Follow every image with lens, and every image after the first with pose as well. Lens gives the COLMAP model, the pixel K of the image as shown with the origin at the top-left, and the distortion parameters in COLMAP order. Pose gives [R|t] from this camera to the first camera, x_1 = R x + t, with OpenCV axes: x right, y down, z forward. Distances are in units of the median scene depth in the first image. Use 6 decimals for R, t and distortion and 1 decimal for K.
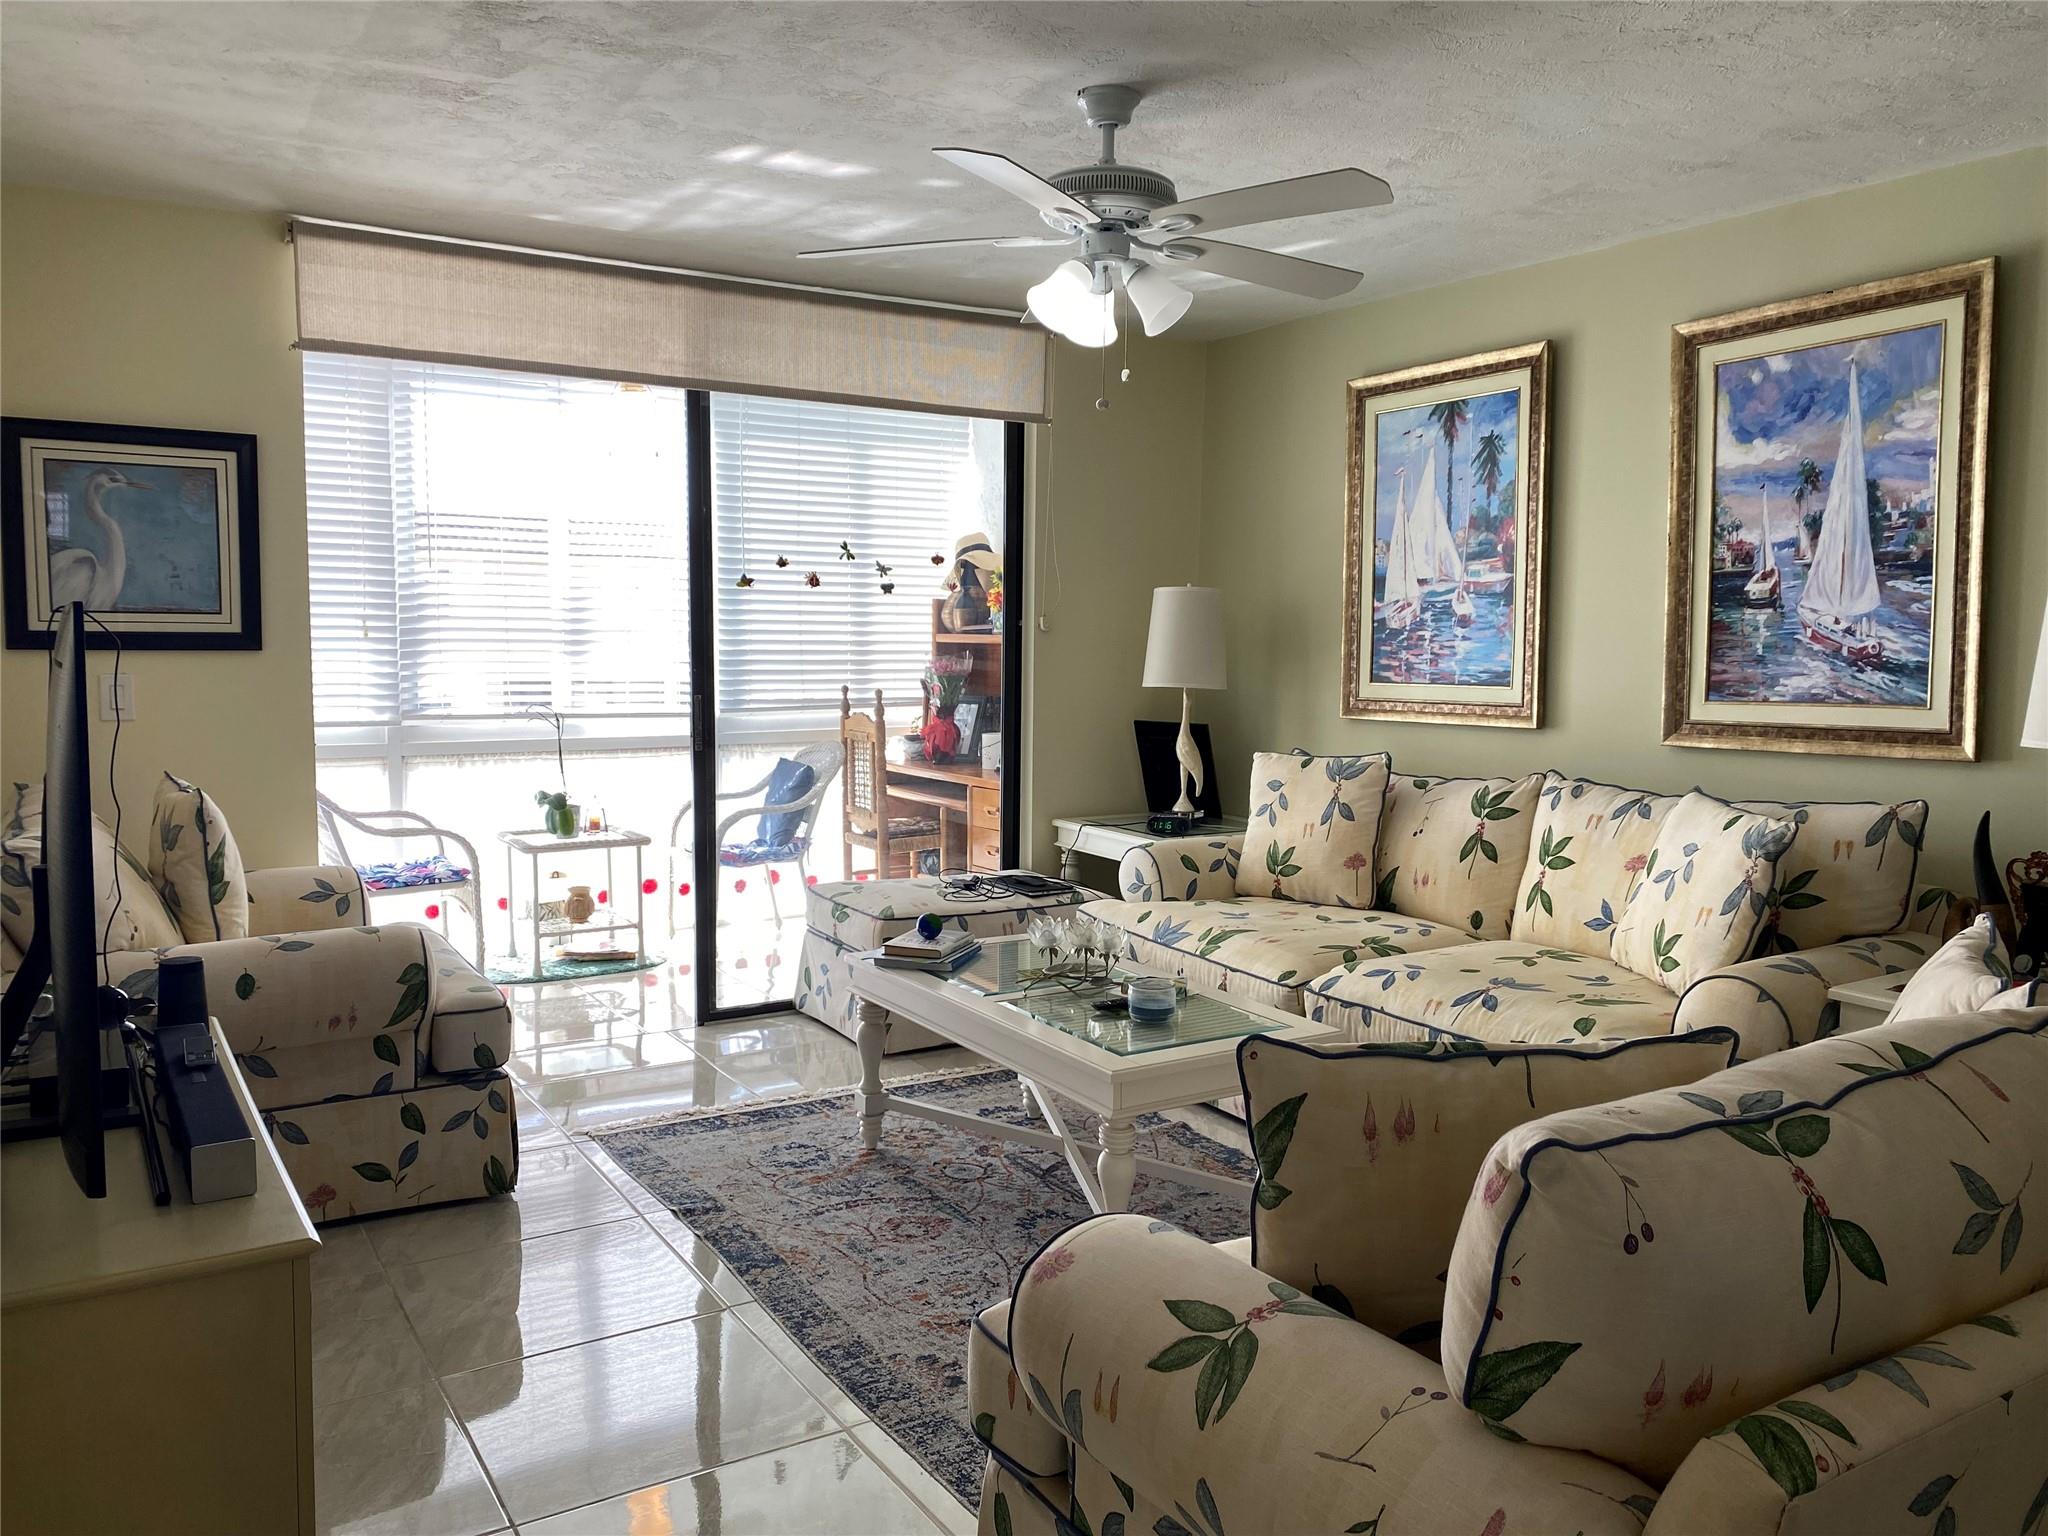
lens RADIAL K [[1550.6, 0, 1037.2], [0, 1550.6, 773.3], [0, 0, 1]] dist [0.033121, -0.022807]
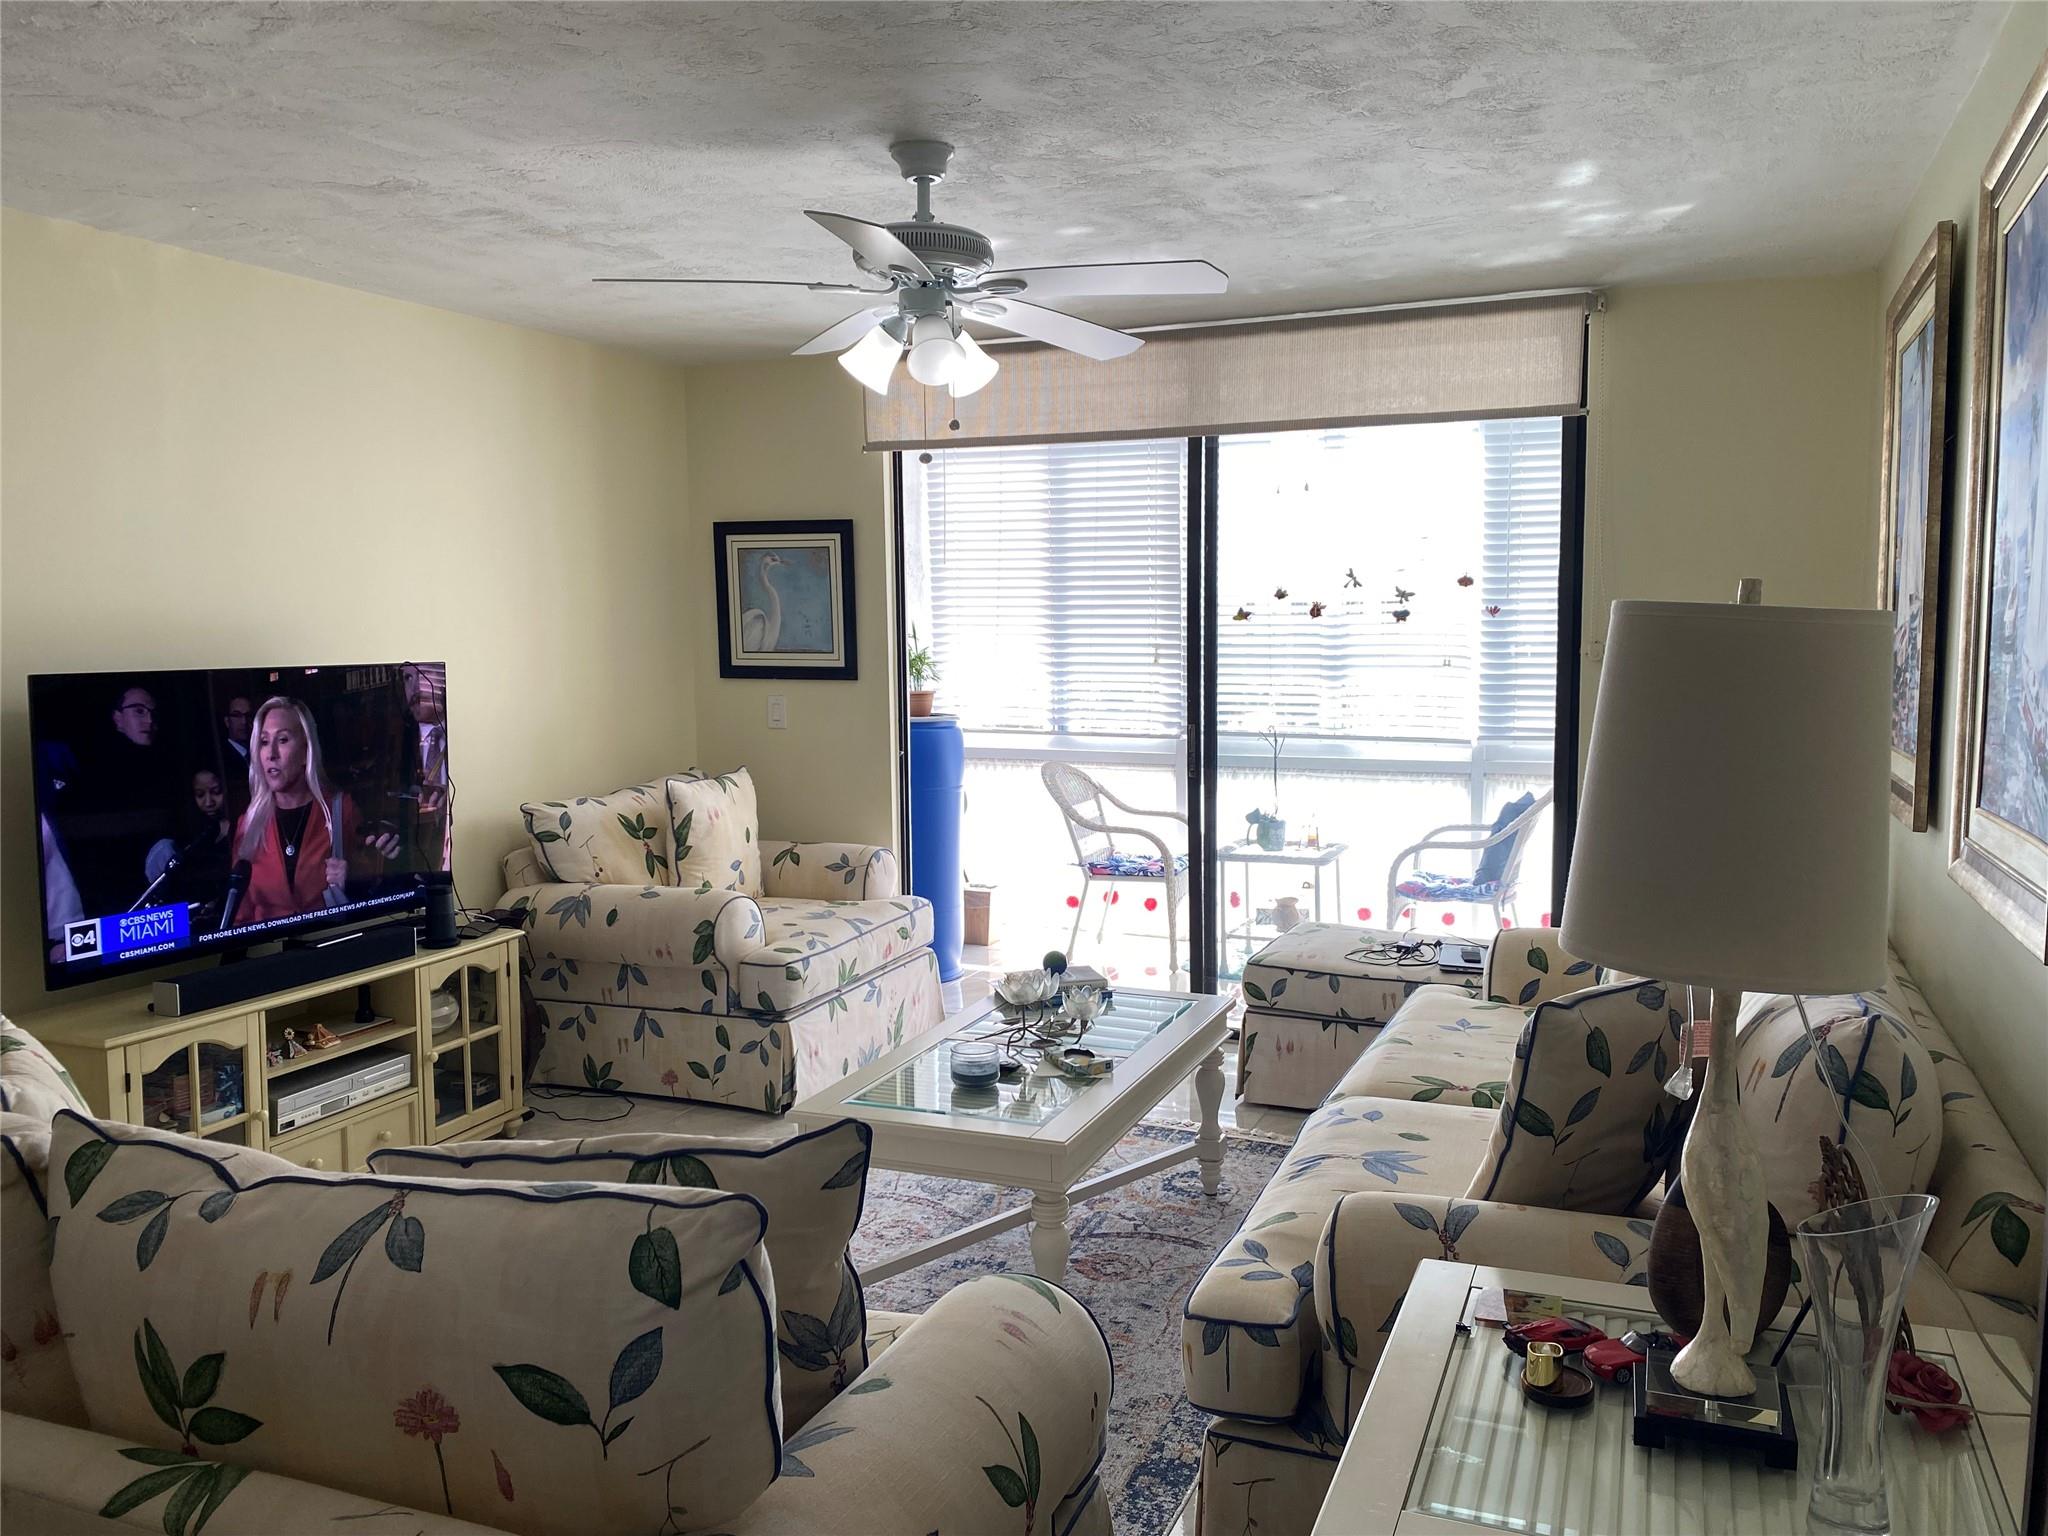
lens RADIAL K [[1550.6, 0, 1037.5], [0, 1550.6, 762.7], [0, 0, 1]] dist [0.033121, -0.022807]
pose [[0.580987, 0.058971, -0.811774, 0.678930], [-0.064241, 0.997583, 0.026492, -0.053787], [0.811374, 0.036758, 0.583371, 0.360613]]
